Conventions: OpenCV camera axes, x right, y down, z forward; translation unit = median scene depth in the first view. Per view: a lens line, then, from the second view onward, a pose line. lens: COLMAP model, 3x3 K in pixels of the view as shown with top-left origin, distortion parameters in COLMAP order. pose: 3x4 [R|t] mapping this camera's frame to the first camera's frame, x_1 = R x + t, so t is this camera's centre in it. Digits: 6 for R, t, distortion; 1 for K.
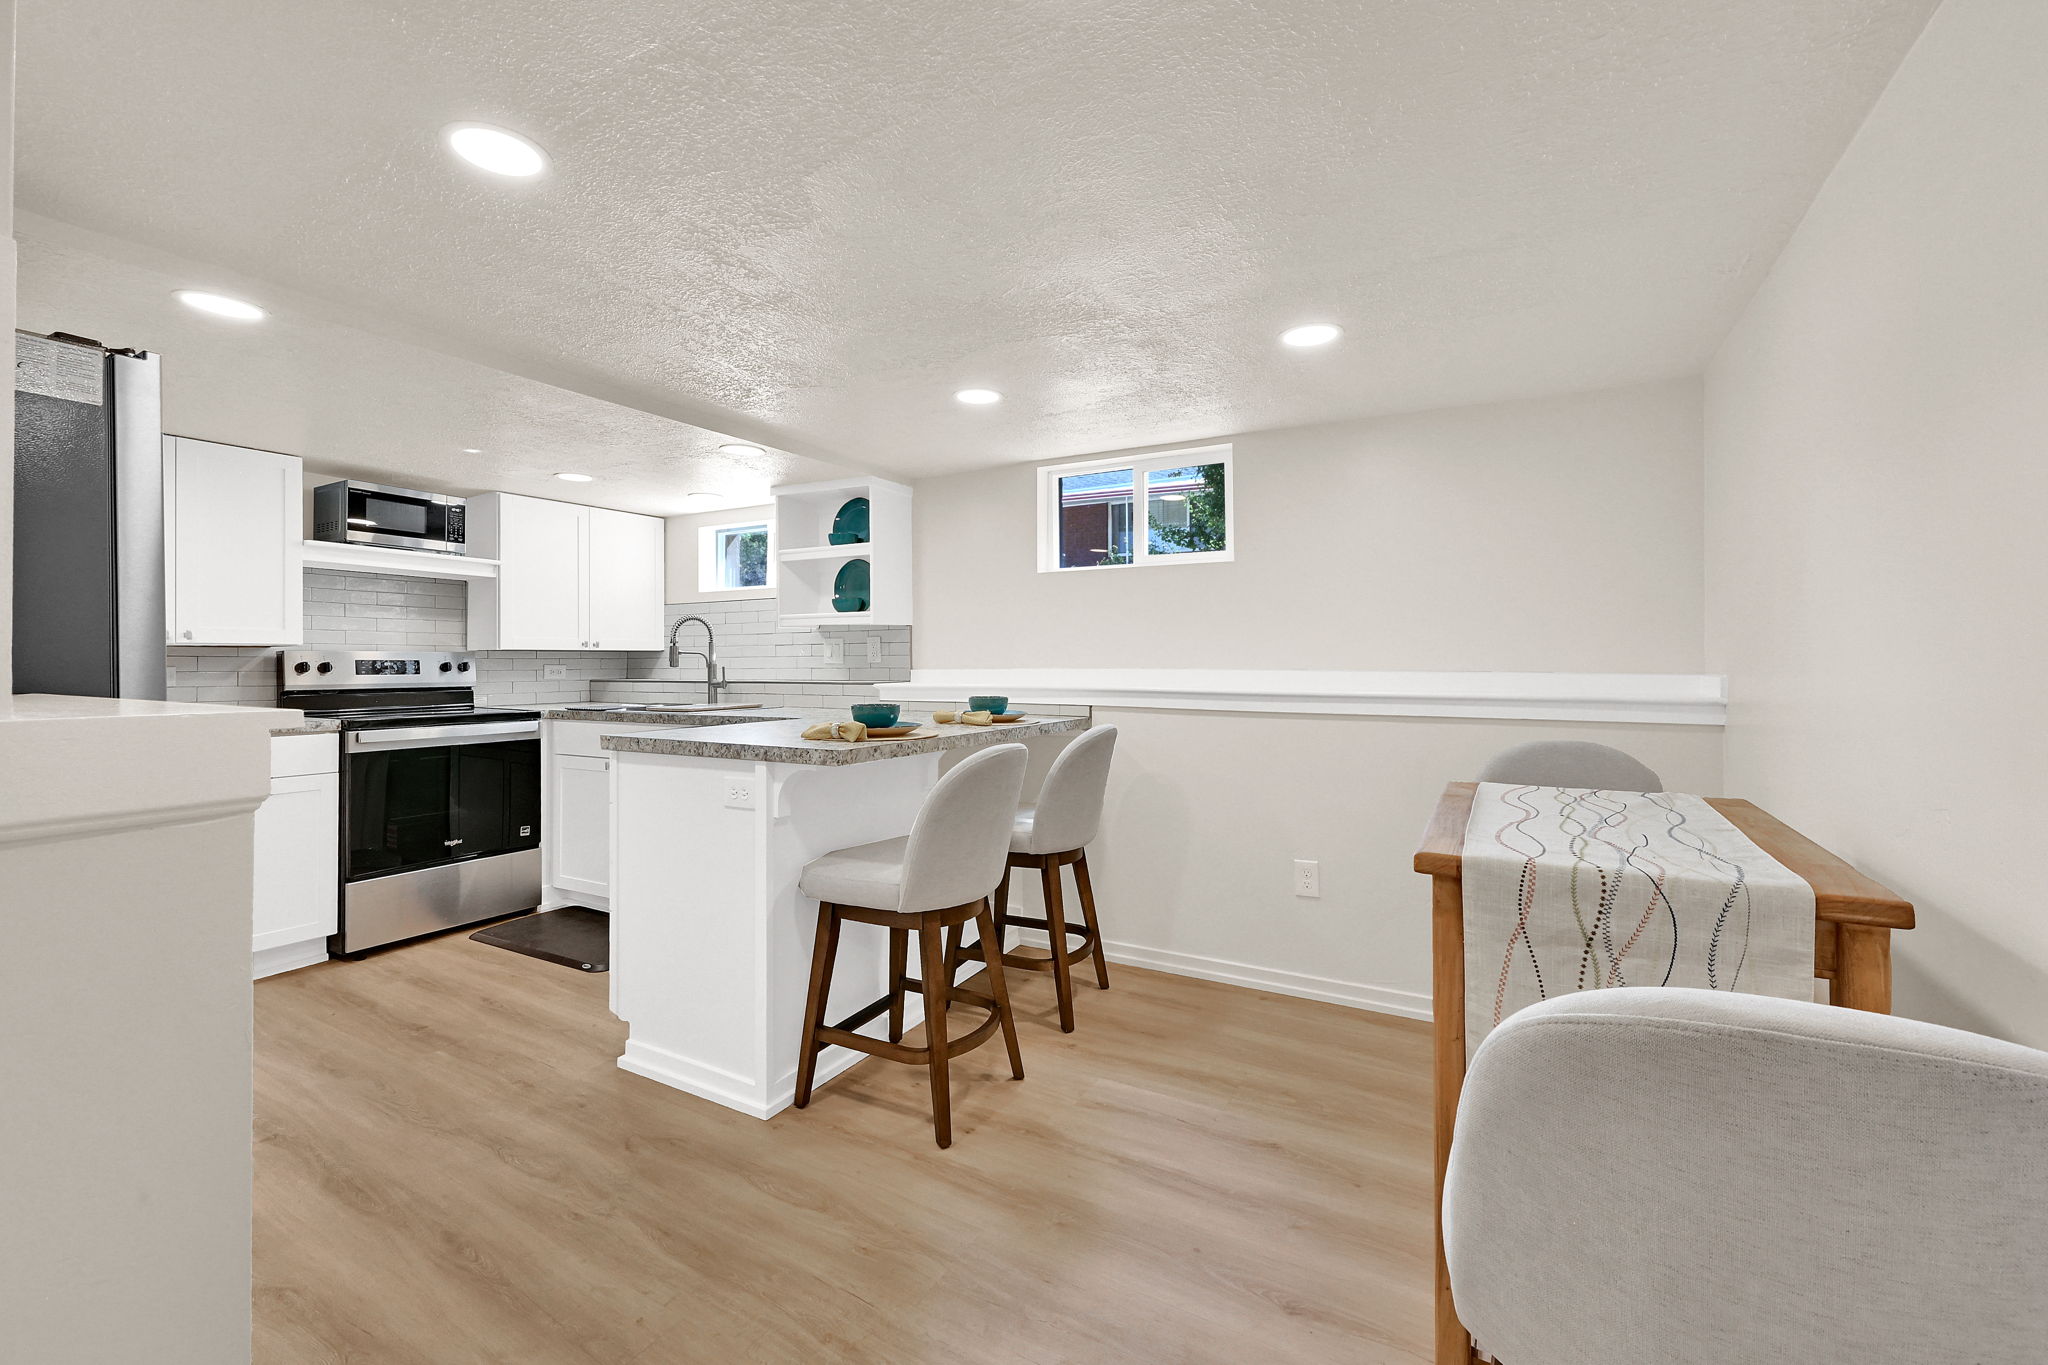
lens RADIAL K [[841.9, 0, 1014.0], [0, 841.9, 660.7], [0, 0, 1]] dist [-0.000758, 0.000787]
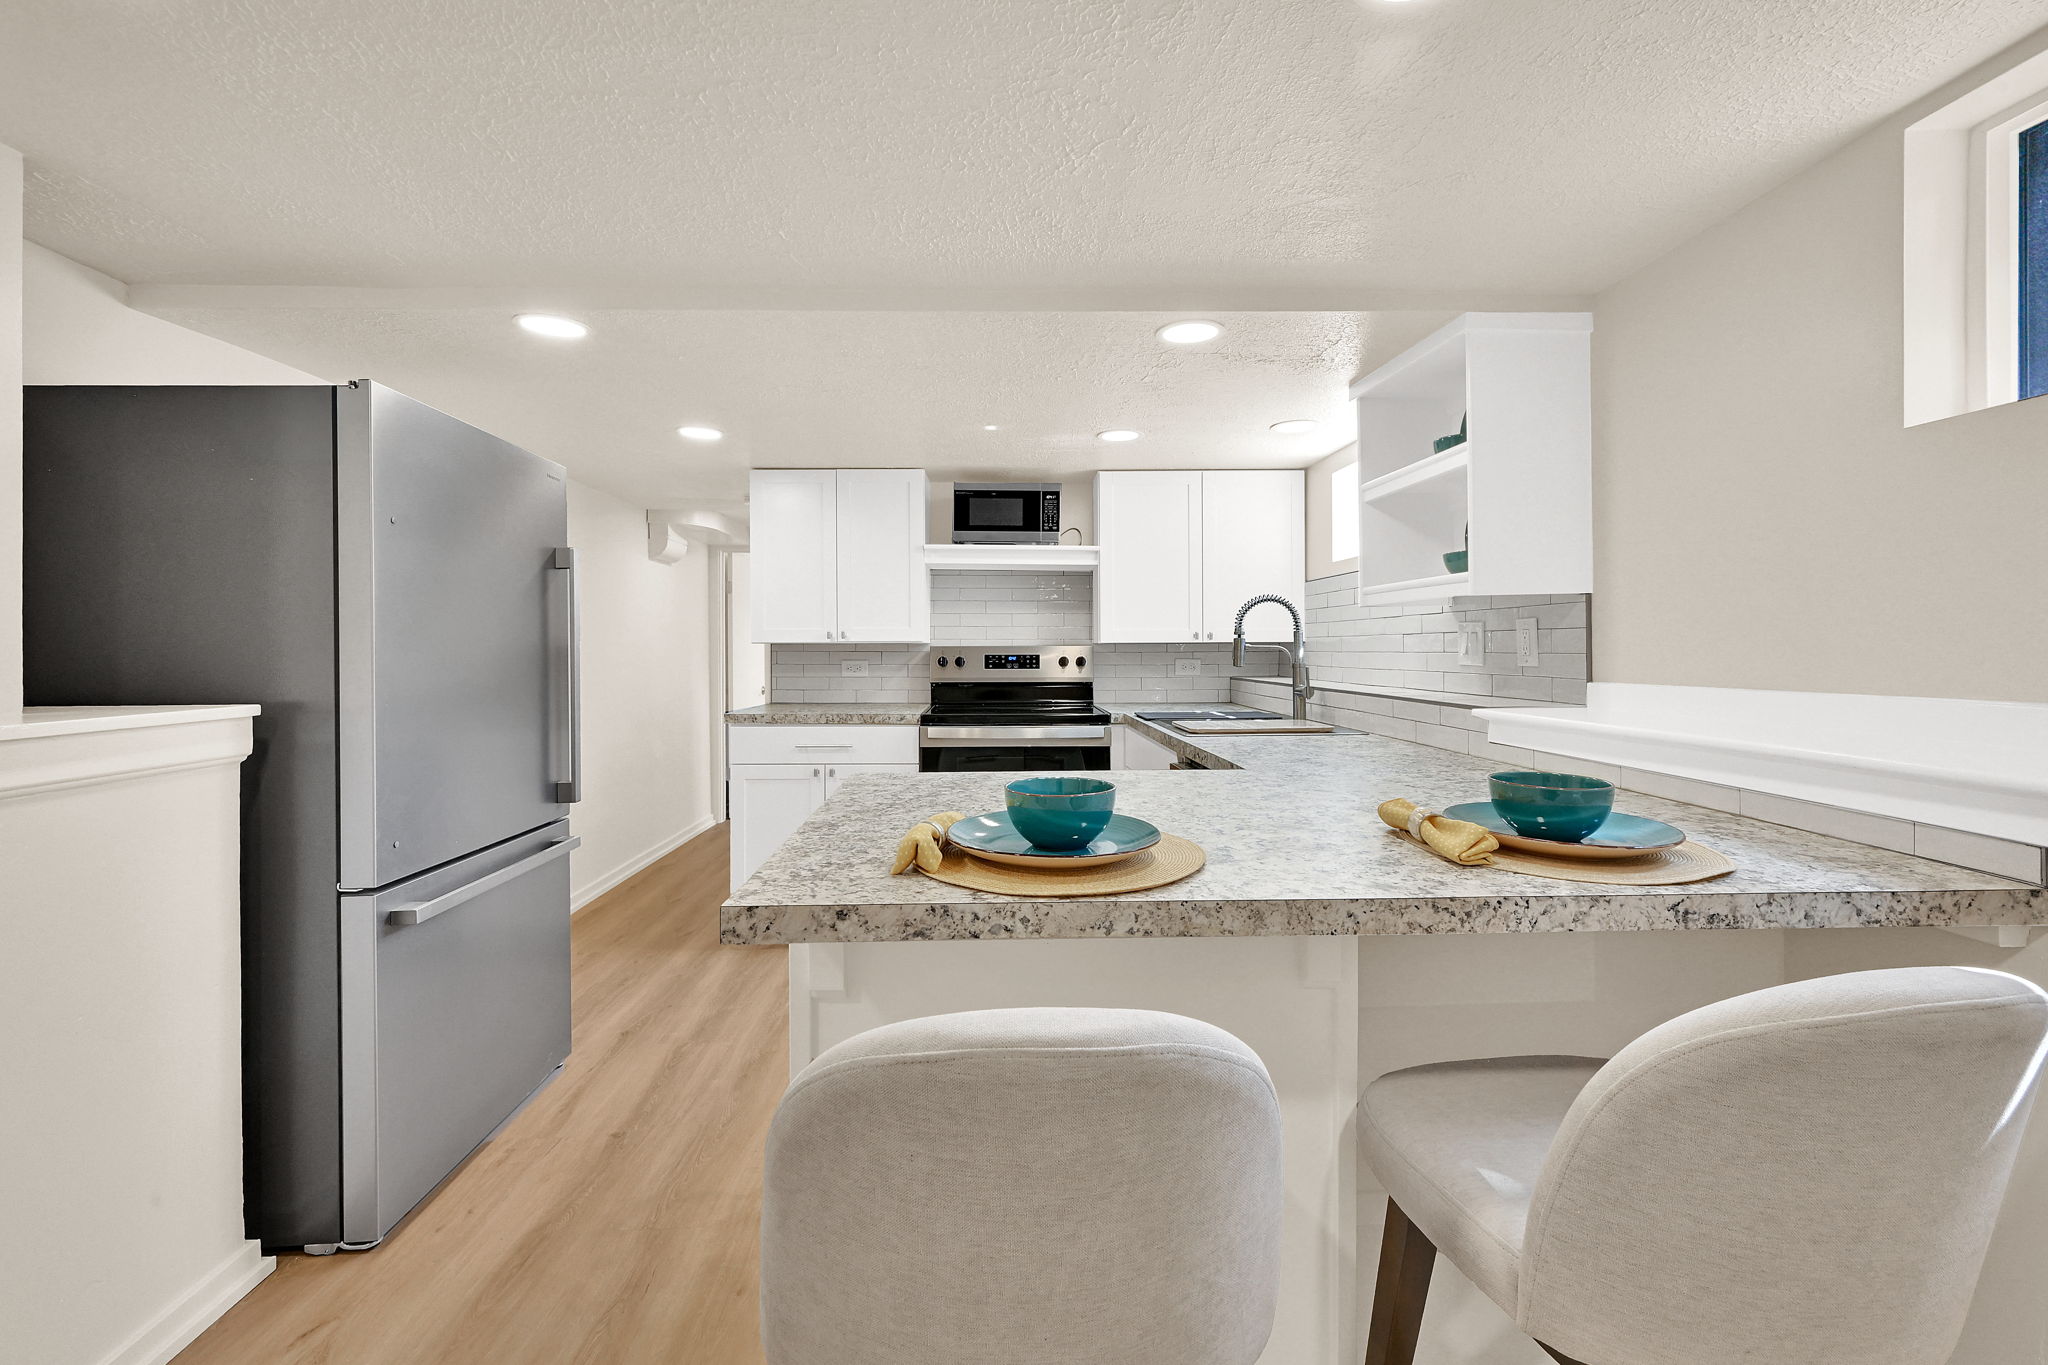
lens RADIAL K [[841.9, 0, 1024.4], [0, 841.9, 652.3], [0, 0, 1]] dist [-0.000758, 0.000787]
pose [[0.528569, 0.007360, -0.848859, 0.136528], [0.003573, 0.999934, 0.010895, -0.015687], [0.848883, -0.008792, 0.528508, 0.507664]]
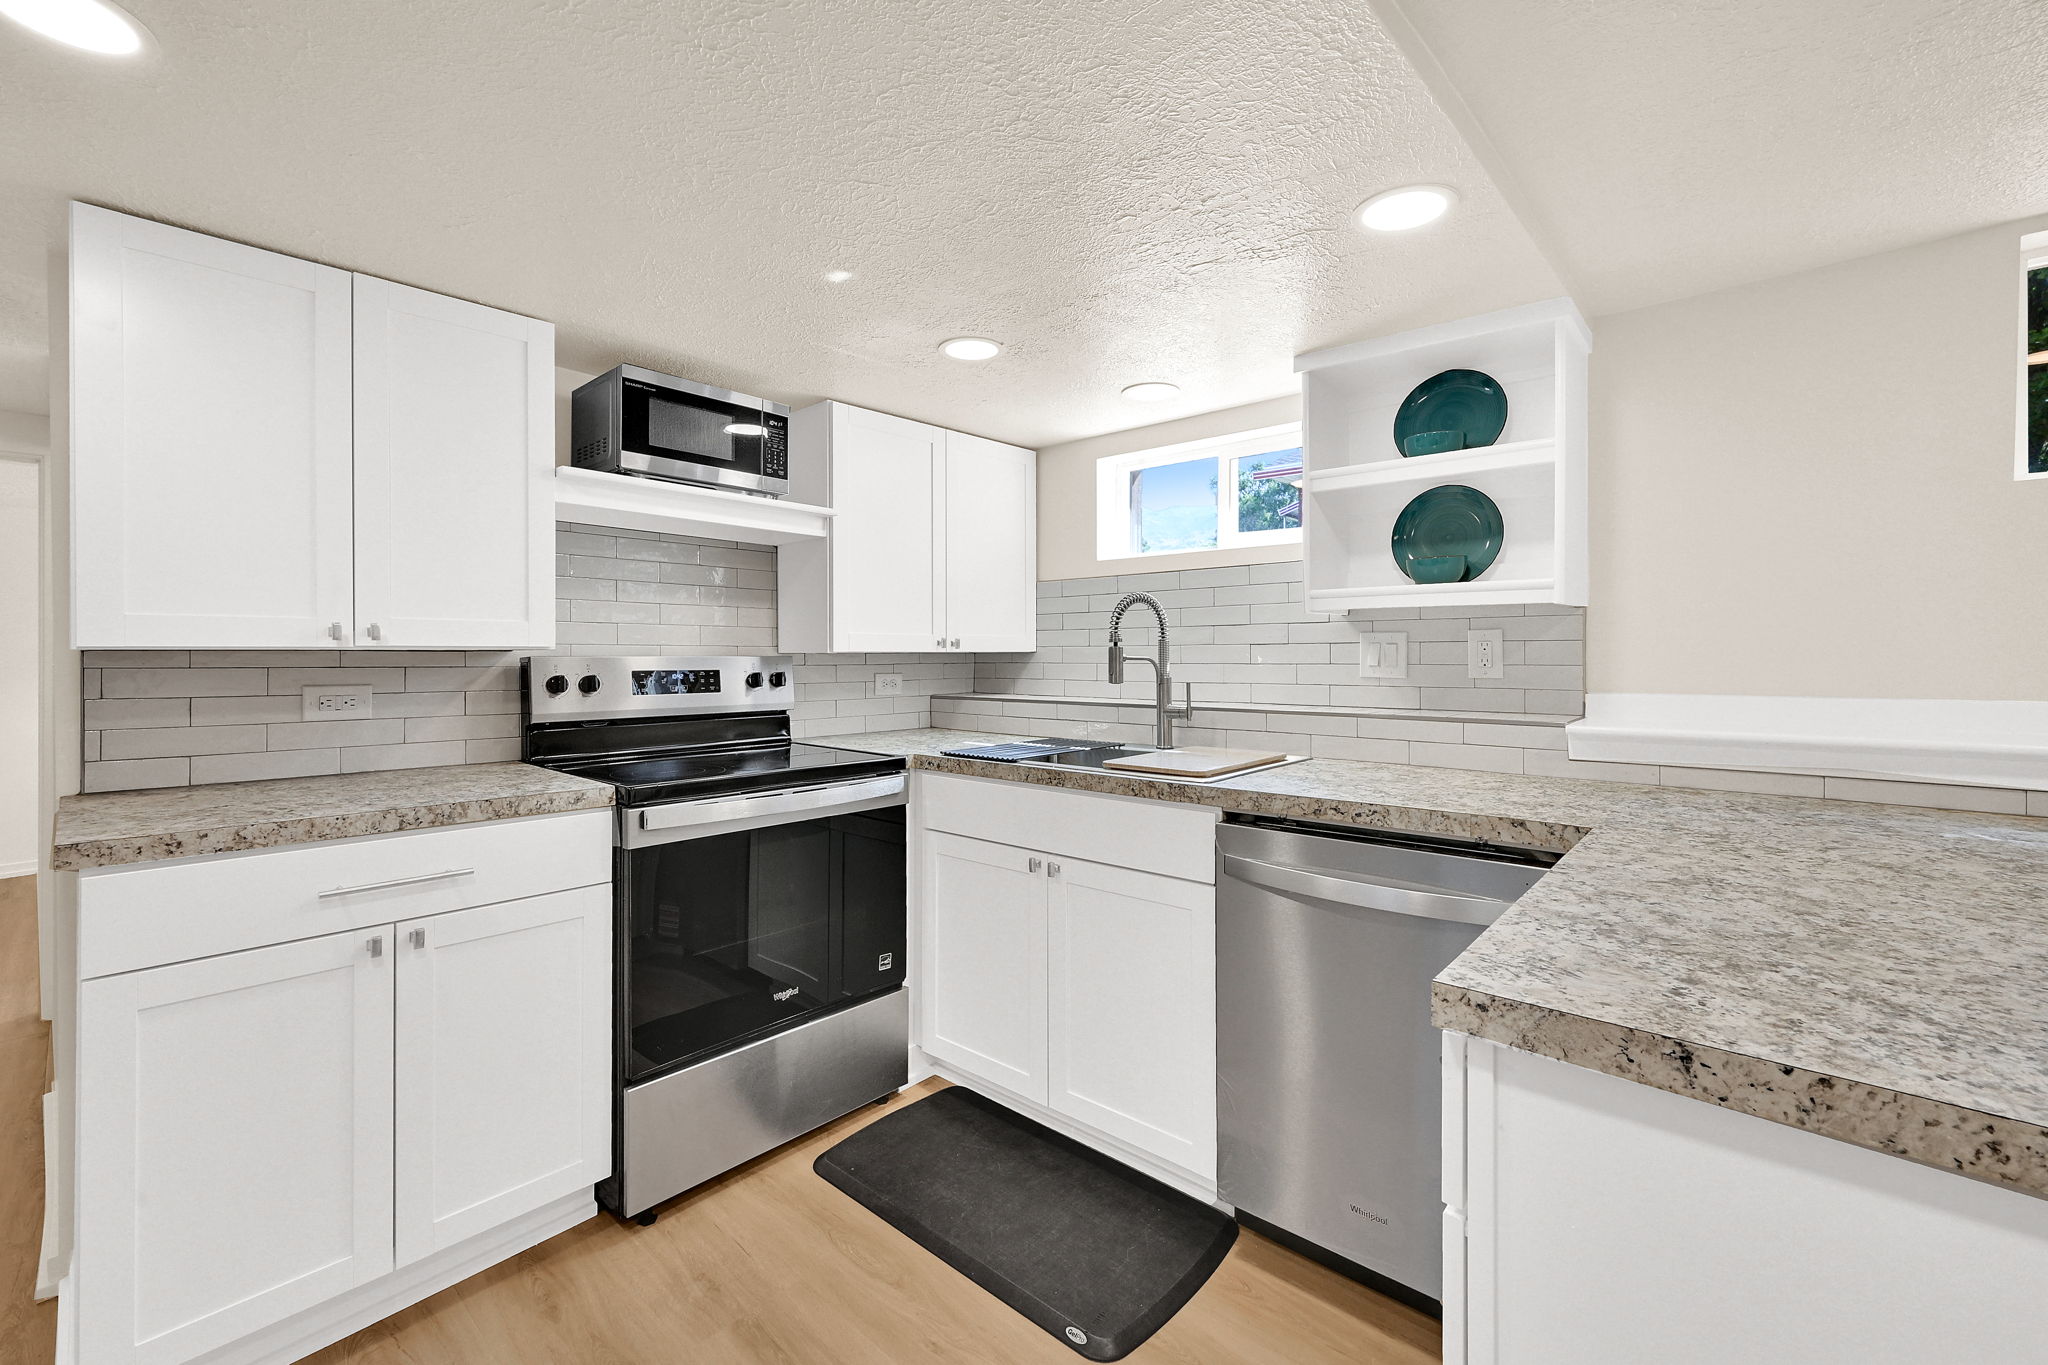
lens RADIAL K [[841.9, 0, 1015.6], [0, 841.9, 662.3], [0, 0, 1]] dist [-0.000758, 0.000787]
pose [[0.976443, 0.003888, -0.215743, -0.389107], [-0.001593, 0.999940, 0.010811, -0.014811], [0.215772, -0.010213, 0.976390, 0.475409]]
